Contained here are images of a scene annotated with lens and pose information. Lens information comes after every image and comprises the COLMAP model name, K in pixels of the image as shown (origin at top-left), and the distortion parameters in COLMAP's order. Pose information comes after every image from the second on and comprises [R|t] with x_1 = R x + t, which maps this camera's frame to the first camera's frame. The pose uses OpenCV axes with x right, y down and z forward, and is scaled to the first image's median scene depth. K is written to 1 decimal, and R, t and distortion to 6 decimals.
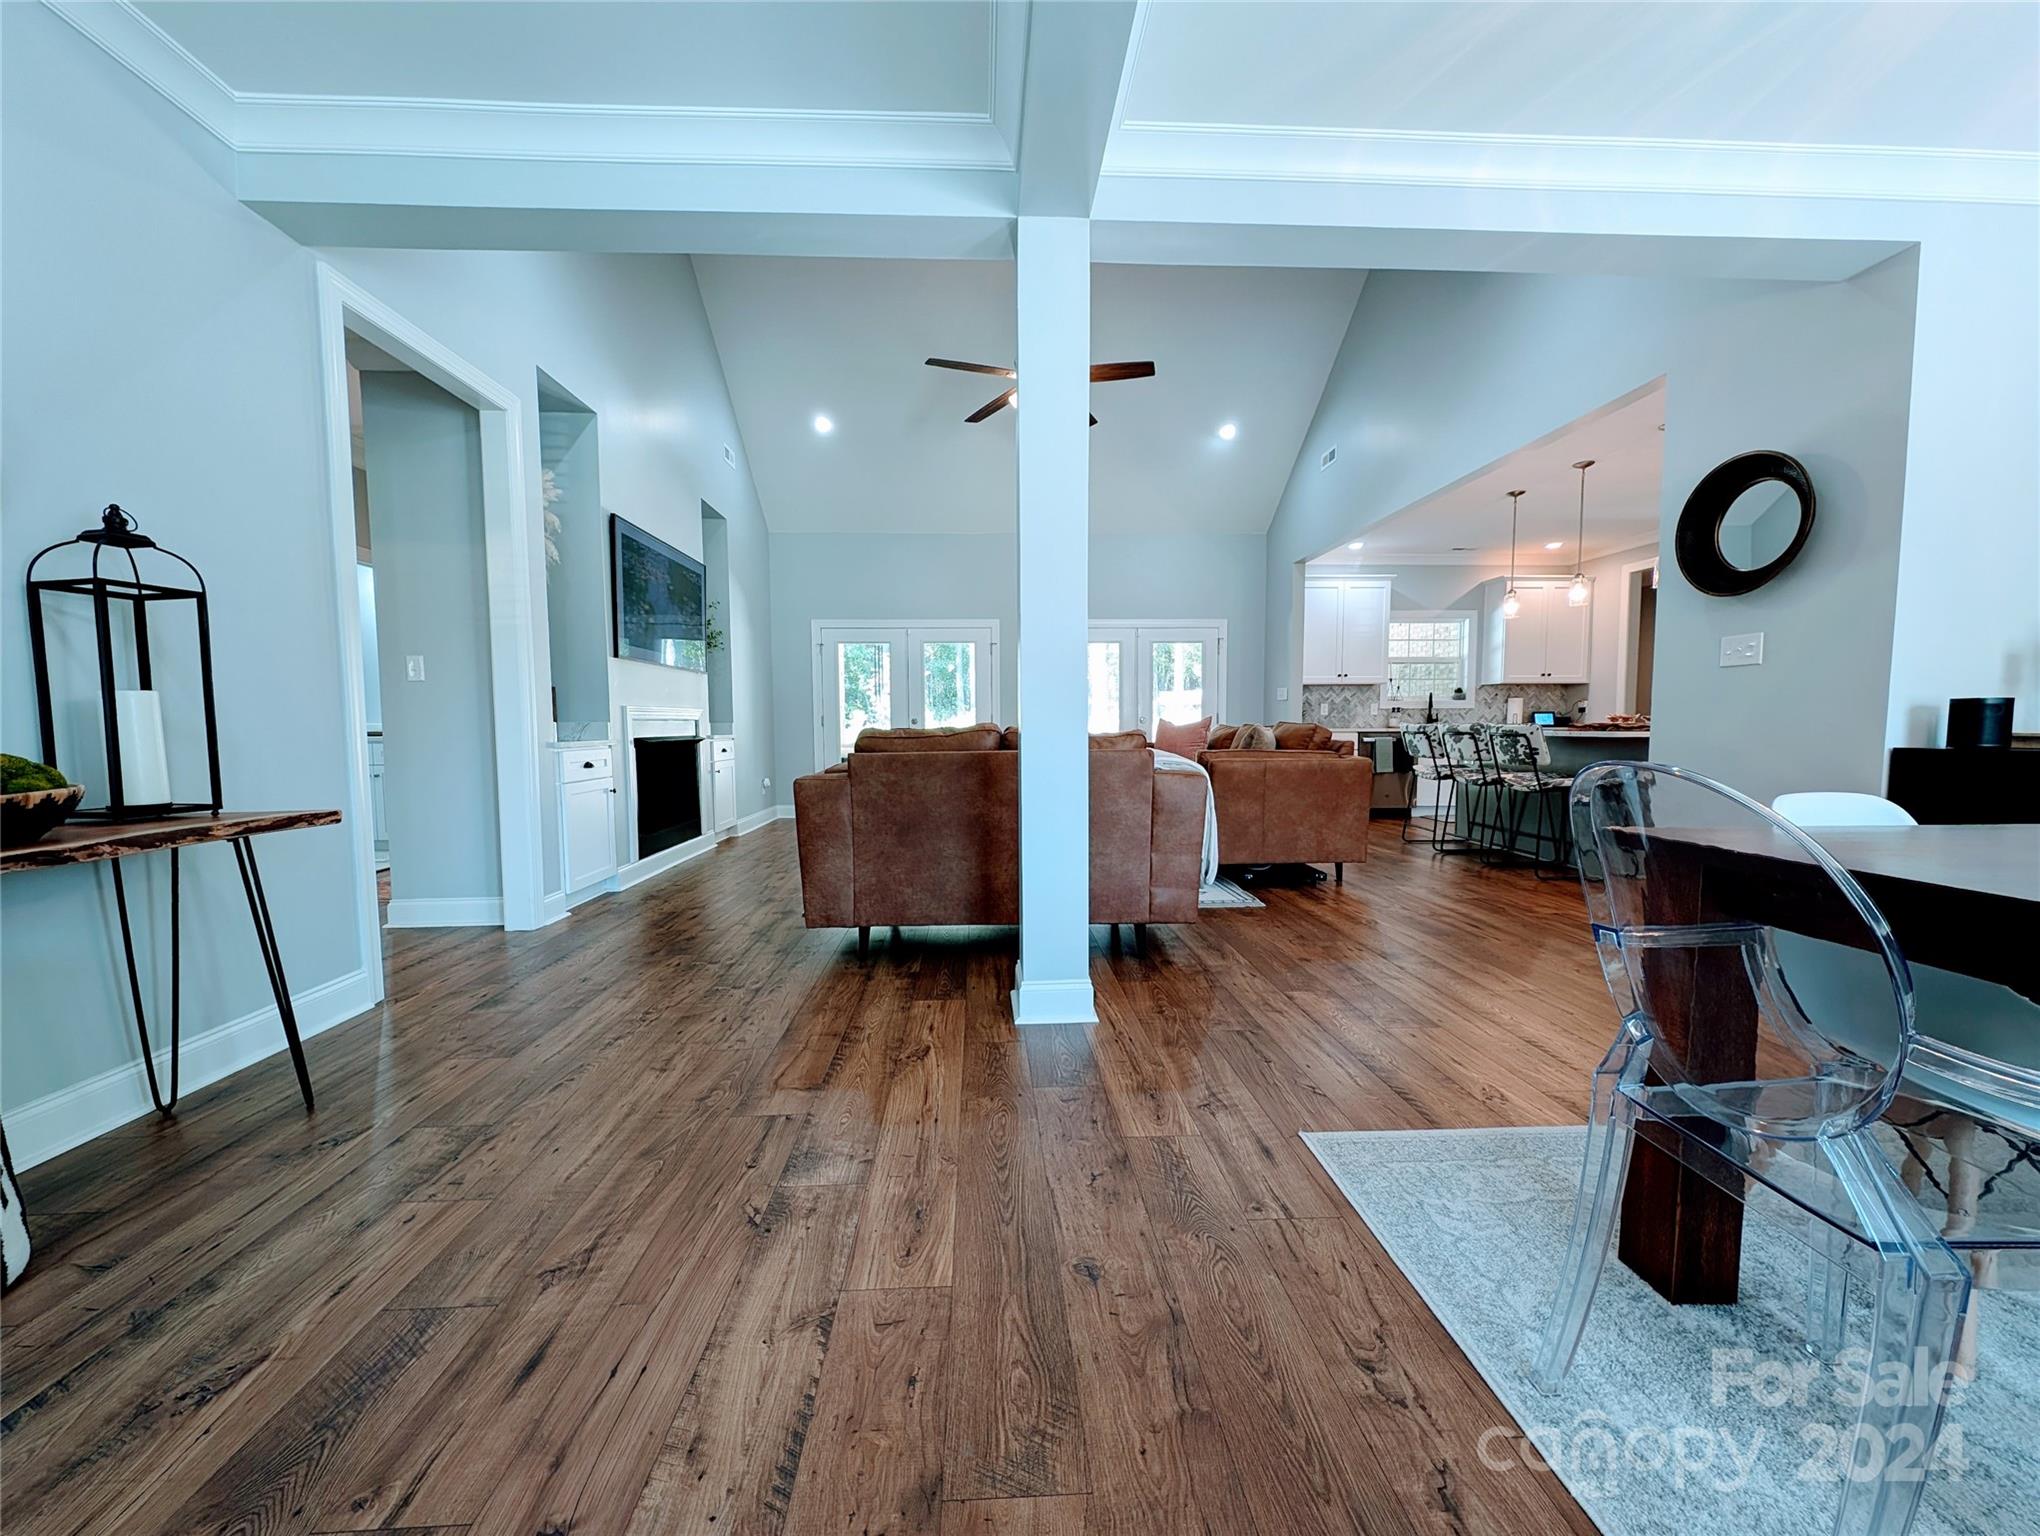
lens RADIAL K [[774.7, 0, 1020.0], [0, 774.7, 768.0], [0, 0, 1]] dist [-0.000874, -0.000142]
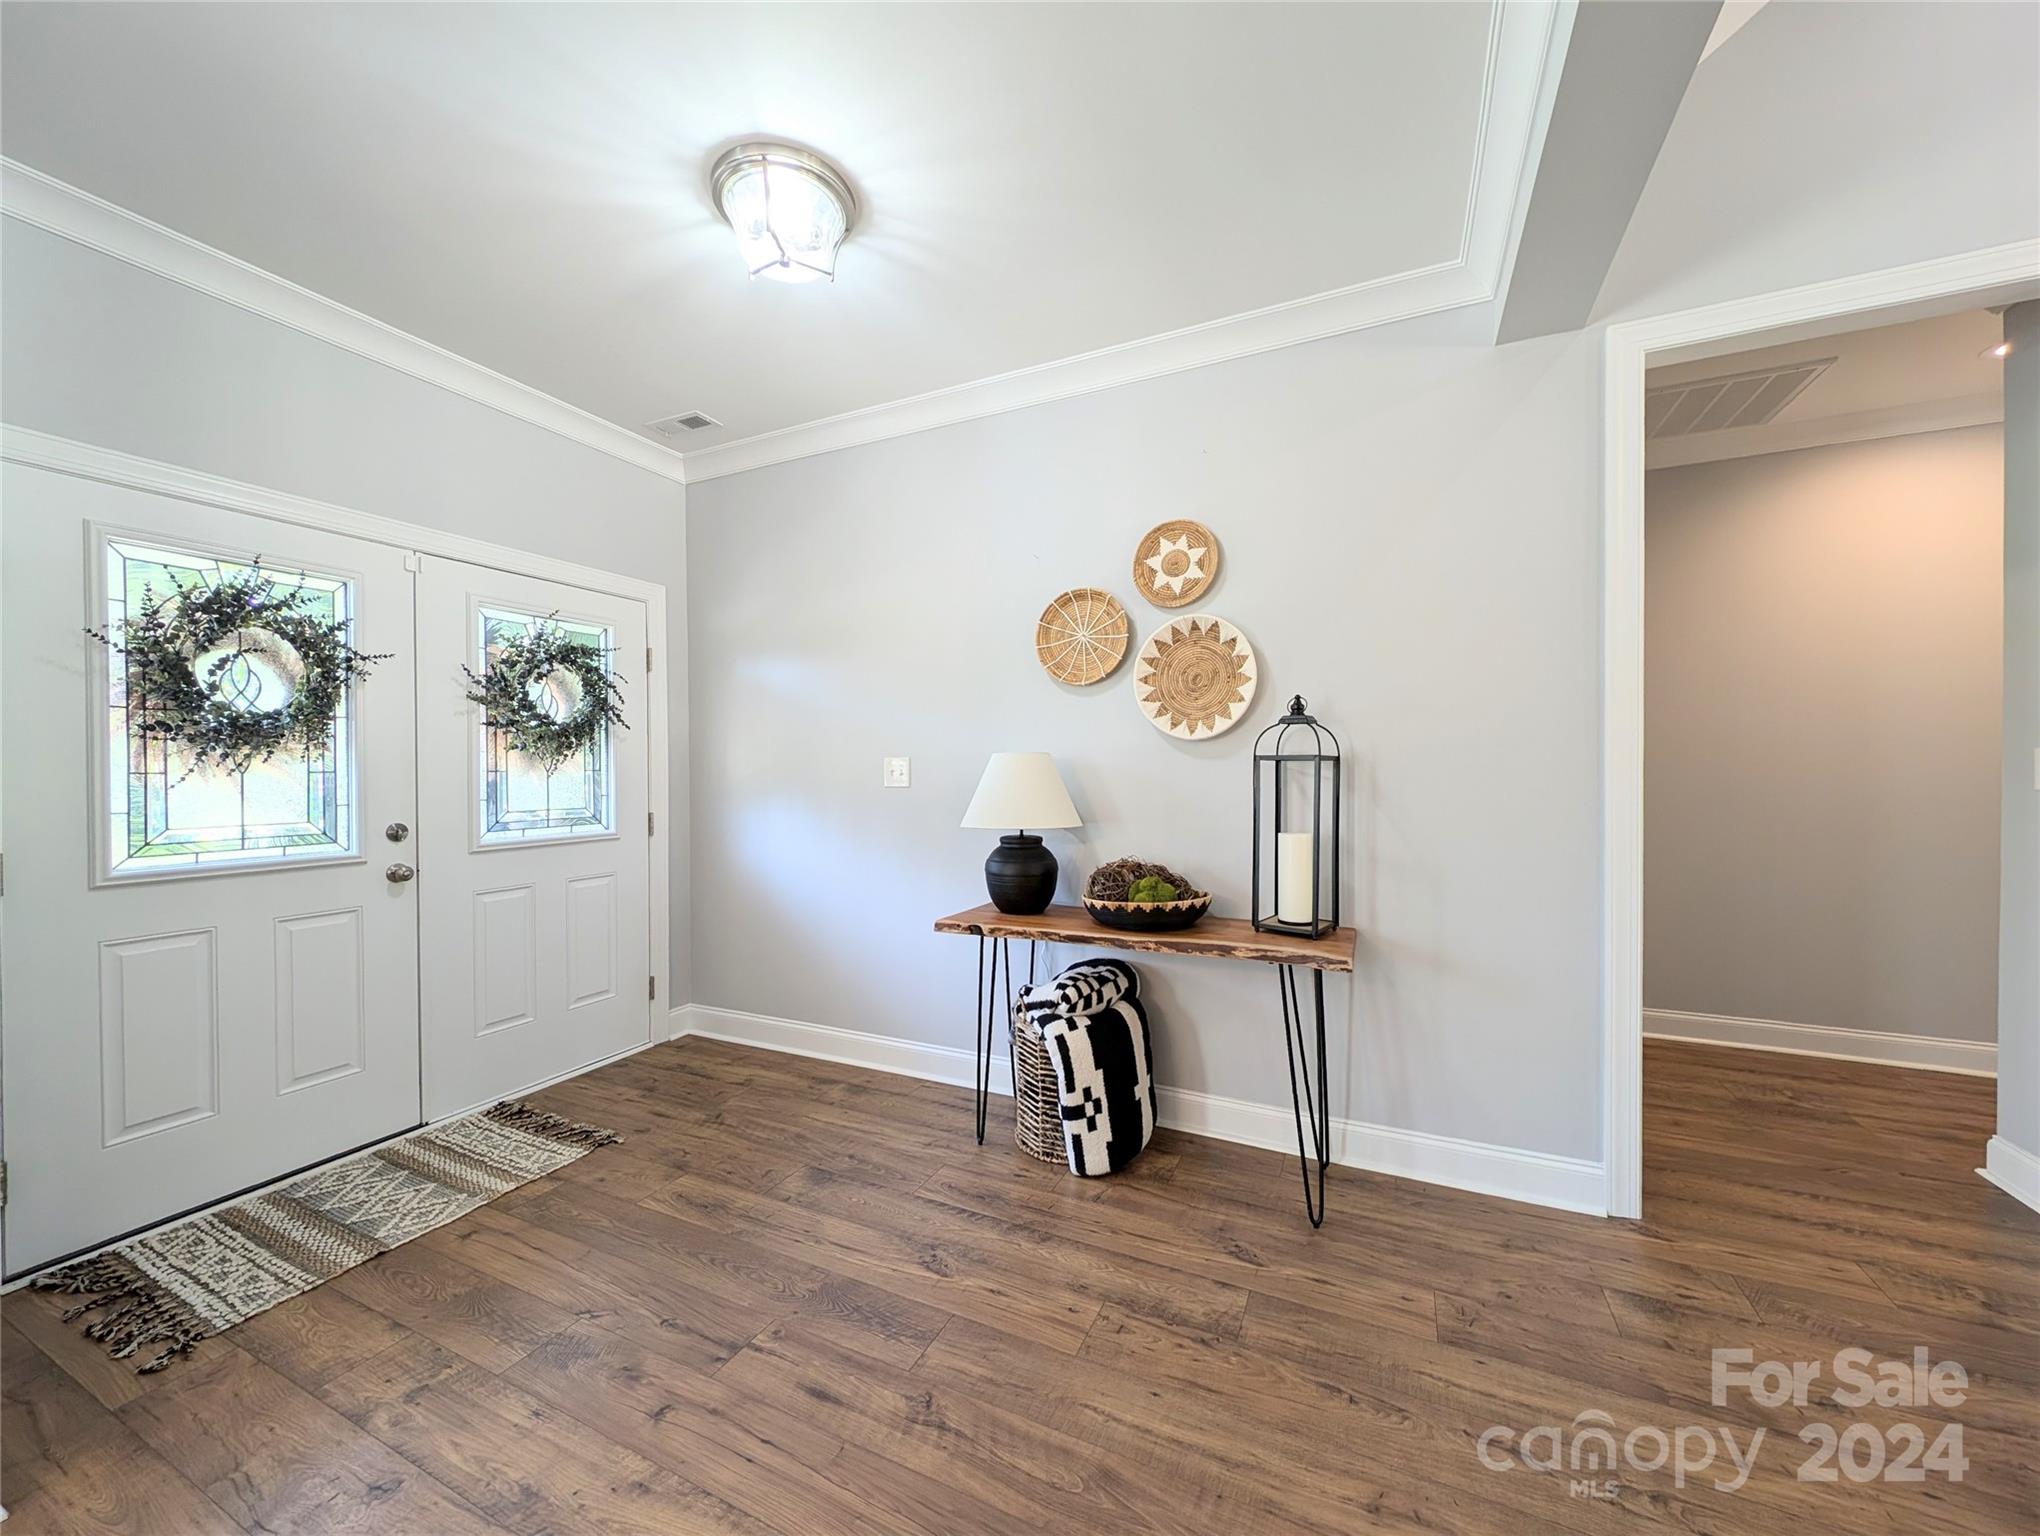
lens RADIAL K [[774.7, 0, 1020.0], [0, 774.7, 768.0], [0, 0, 1]] dist [-0.000874, -0.000142]
pose [[-0.474980, 0.016537, -0.879841, 0.241726], [-0.043981, 0.998128, 0.042503, -0.252816], [0.878897, 0.058885, -0.473364, 1.236484]]
